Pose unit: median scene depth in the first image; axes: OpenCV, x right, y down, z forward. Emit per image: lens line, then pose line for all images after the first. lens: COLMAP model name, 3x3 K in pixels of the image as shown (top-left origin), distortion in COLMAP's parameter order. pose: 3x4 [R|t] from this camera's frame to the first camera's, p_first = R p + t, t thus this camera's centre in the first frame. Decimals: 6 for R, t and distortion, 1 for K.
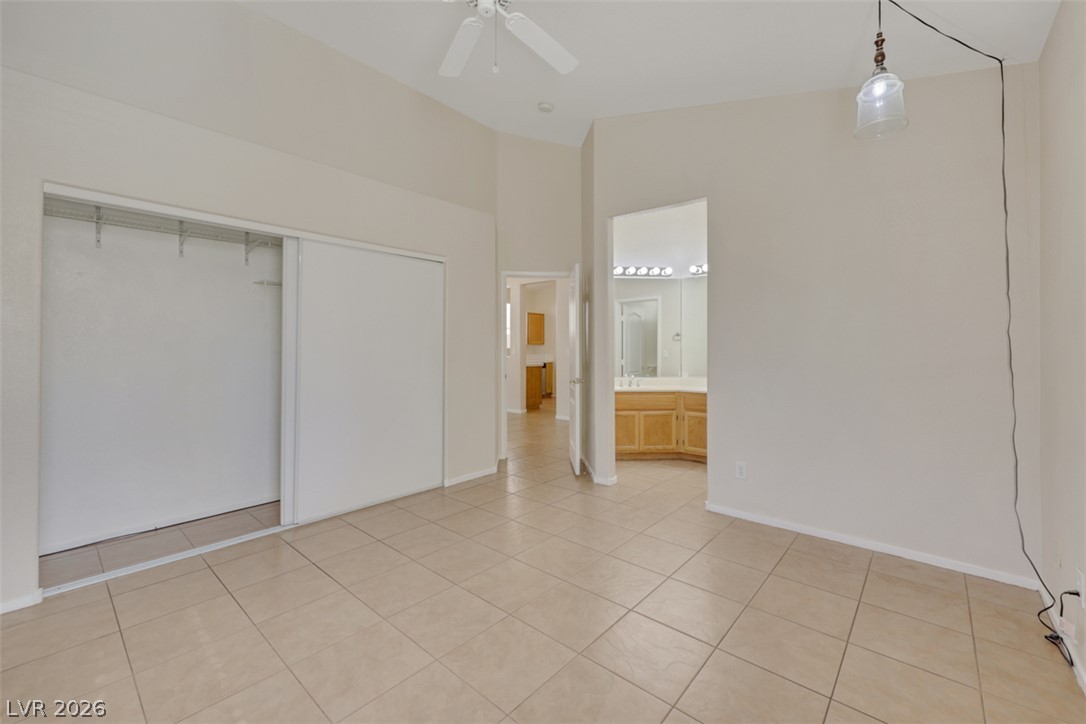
lens RADIAL K [[441.0, 0, 545.0], [0, 441.0, 350.2], [0, 0, 1]] dist [-0.003256, 0.000696]
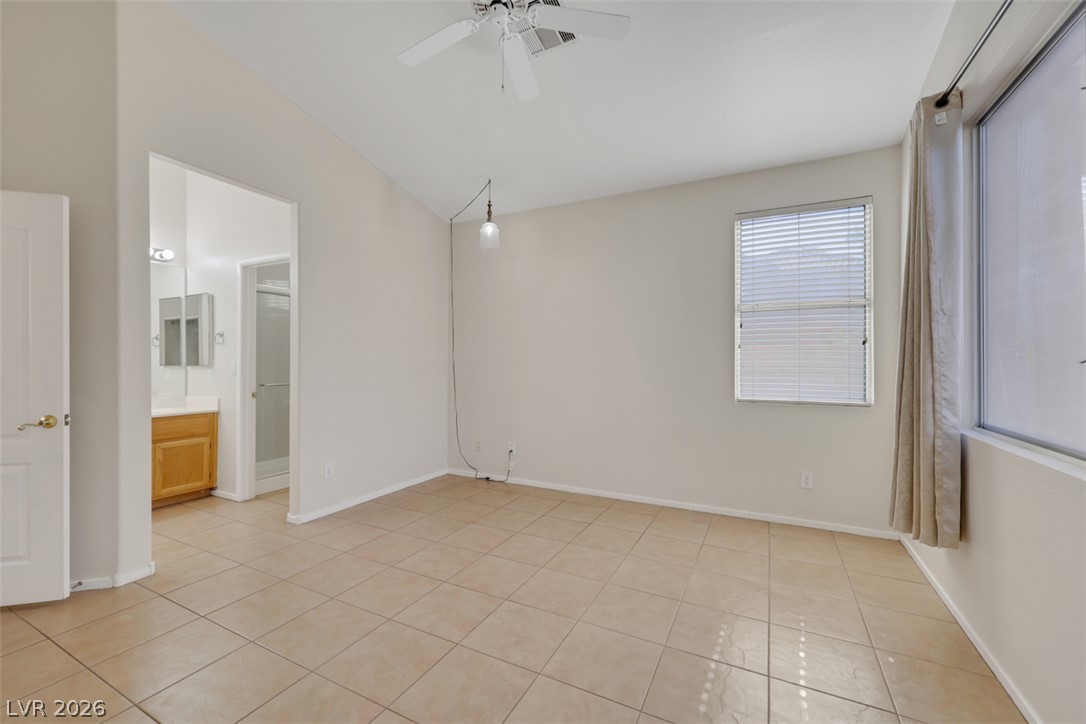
lens RADIAL K [[441.0, 0, 544.5], [0, 441.0, 360.7], [0, 0, 1]] dist [-0.003256, 0.000696]
pose [[-0.249299, -0.000525, 0.968426, -0.861425], [-0.002105, 0.999998, 0.000001, -0.002429], [-0.968424, -0.002038, -0.249300, 0.864400]]
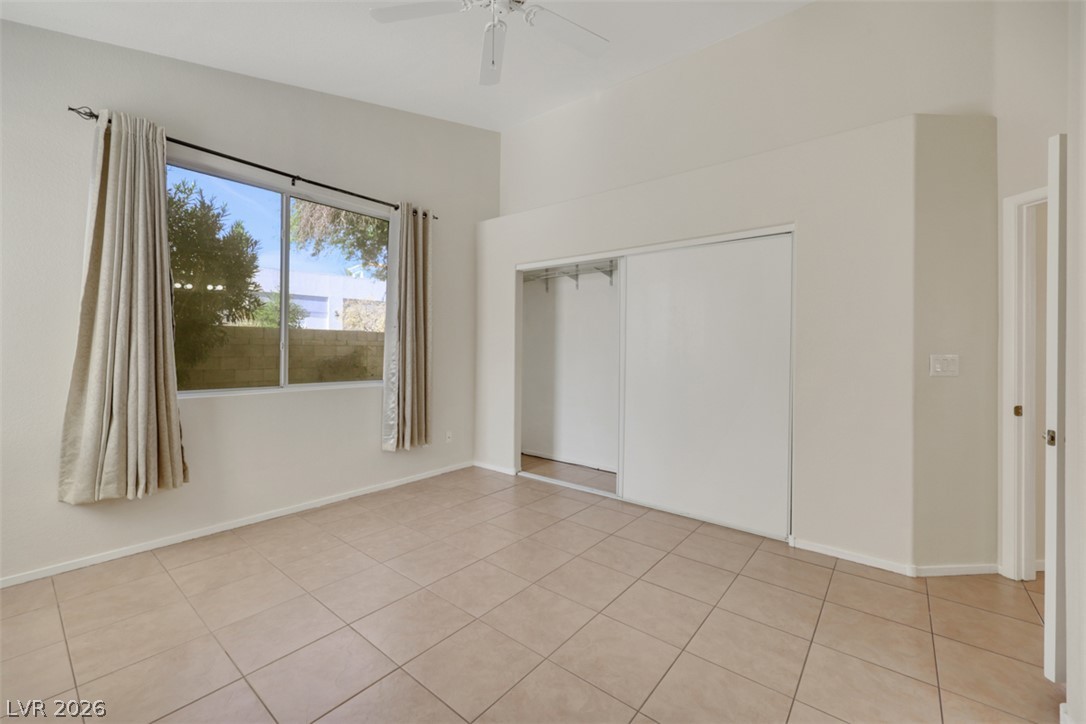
lens RADIAL K [[441.0, 0, 540.2], [0, 441.0, 350.4], [0, 0, 1]] dist [-0.003256, 0.000696]
pose [[0.035600, 0.004472, -0.999356, 0.662725], [-0.012044, 0.999919, 0.004046, -0.004034], [0.999294, 0.011892, 0.035651, 0.800898]]
